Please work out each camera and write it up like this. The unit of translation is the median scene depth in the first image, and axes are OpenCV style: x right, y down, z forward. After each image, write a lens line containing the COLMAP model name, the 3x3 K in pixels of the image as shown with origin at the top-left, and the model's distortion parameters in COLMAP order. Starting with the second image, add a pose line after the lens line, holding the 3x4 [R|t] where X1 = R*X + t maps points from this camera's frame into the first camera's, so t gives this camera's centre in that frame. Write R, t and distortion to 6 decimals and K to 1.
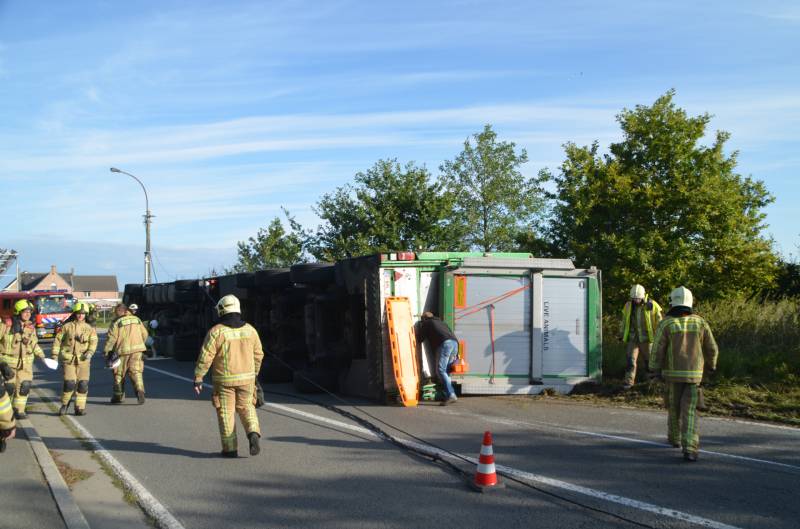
lens RADIAL K [[669.7, 0, 400.0], [0, 669.7, 264.5], [0, 0, 1]] dist [-0.164605, 0.149324]
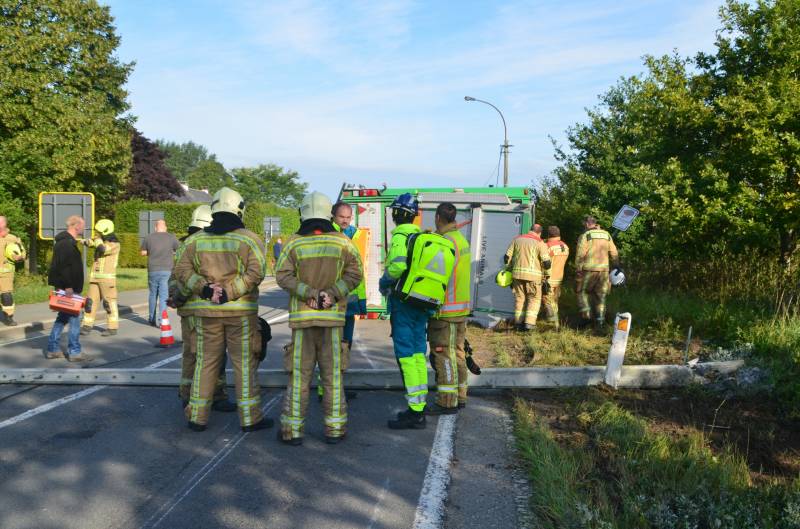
lens RADIAL K [[885.0, 0, 400.0], [0, 885.0, 264.5], [0, 0, 1]] dist [0.001226, -0.000579]
pose [[0.740135, 0.043630, -0.671041, 0.853555], [0.007467, 0.997298, 0.073079, -0.000124], [0.672416, -0.059099, 0.737810, -0.062848]]
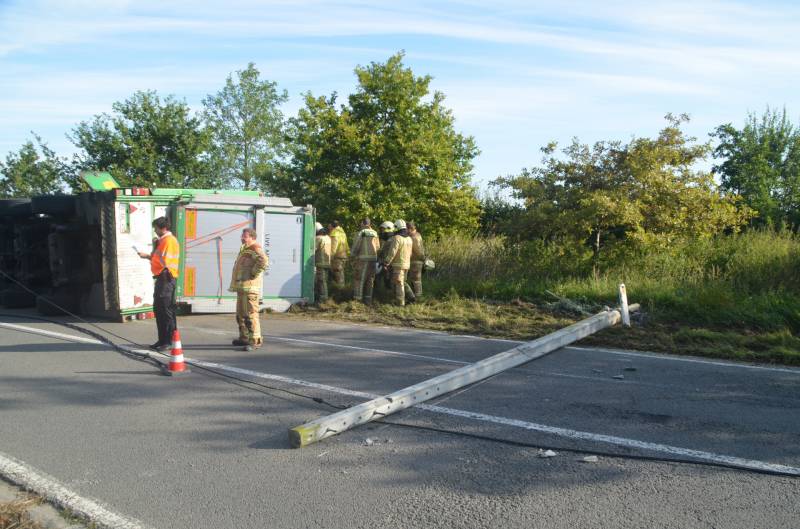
lens RADIAL K [[687.9, 0, 429.6], [0, 687.9, 278.3], [0, 0, 1]] dist [-0.173729, 0.170002]
pose [[0.940505, -0.002564, 0.339771, 0.067676], [-0.038123, 0.992861, 0.113018, -0.010771], [-0.337635, -0.119247, 0.933693, -0.186442]]
